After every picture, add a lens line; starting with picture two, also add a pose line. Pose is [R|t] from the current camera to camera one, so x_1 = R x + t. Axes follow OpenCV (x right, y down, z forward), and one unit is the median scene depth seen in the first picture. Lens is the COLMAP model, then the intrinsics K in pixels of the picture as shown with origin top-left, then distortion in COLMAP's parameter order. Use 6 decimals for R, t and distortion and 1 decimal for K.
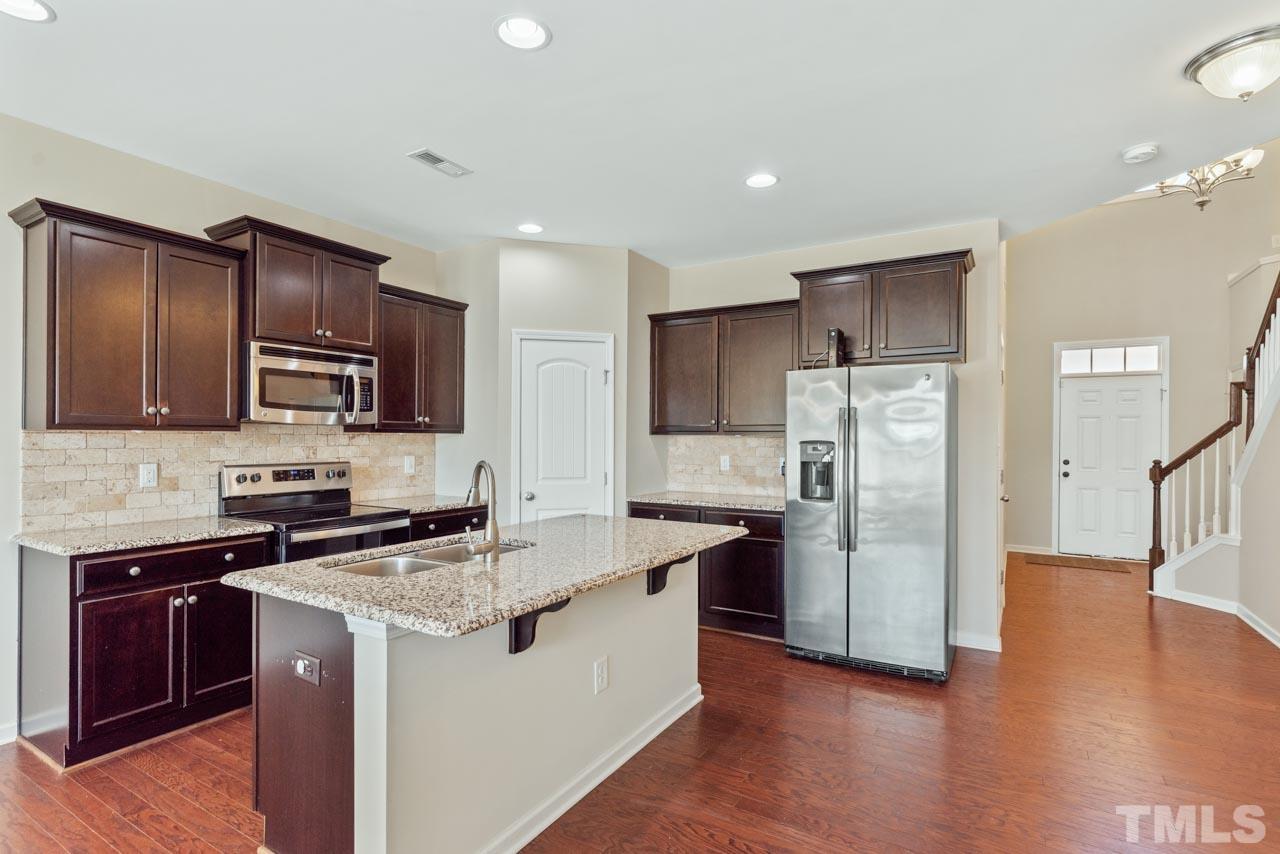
lens RADIAL K [[636.2, 0, 647.5], [0, 636.2, 436.2], [0, 0, 1]] dist [0.001590, -0.000010]
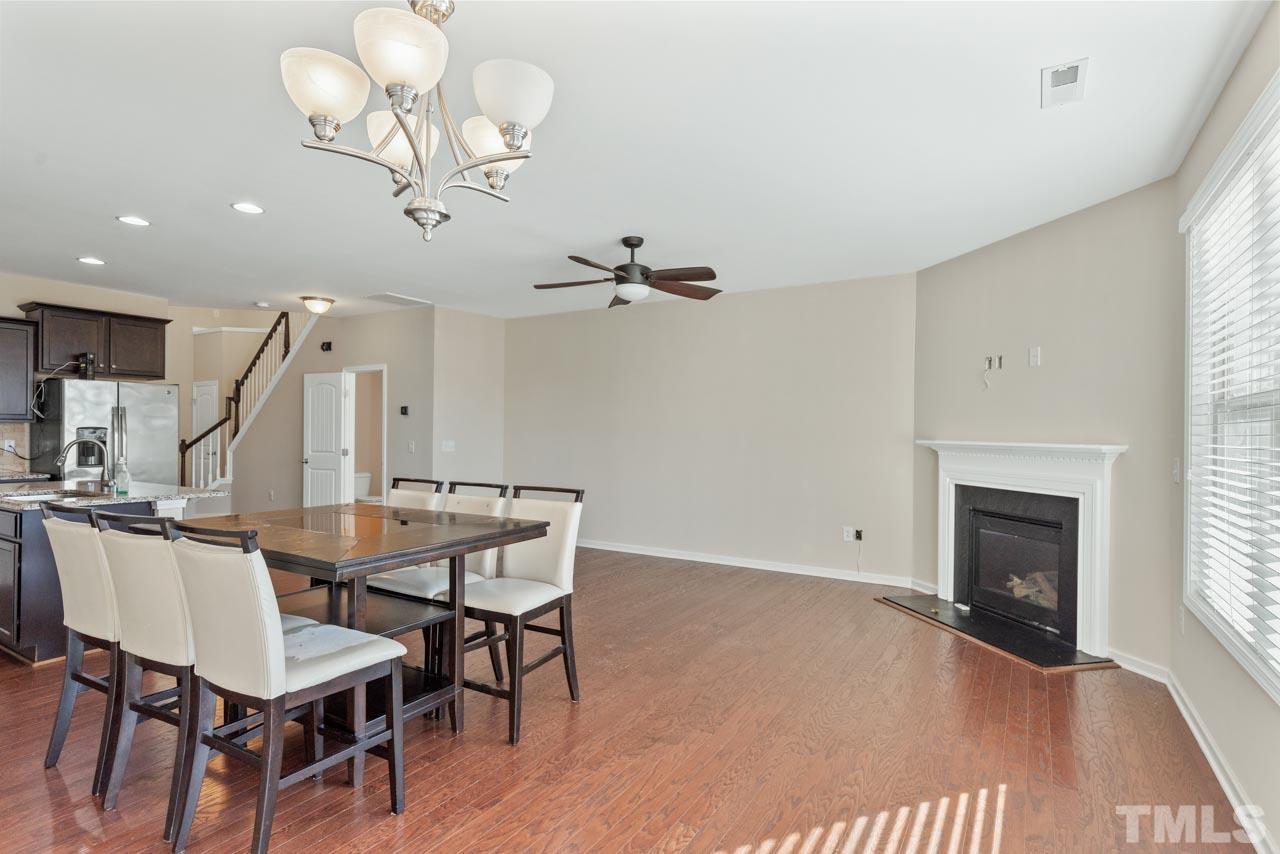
lens RADIAL K [[636.2, 0, 647.5], [0, 636.2, 436.2], [0, 0, 1]] dist [0.001590, -0.000010]
pose [[0.033233, -0.009654, 0.999401, -2.062323], [-0.010681, 0.999893, 0.010014, -0.001339], [-0.999391, -0.011007, 0.033126, -0.681331]]
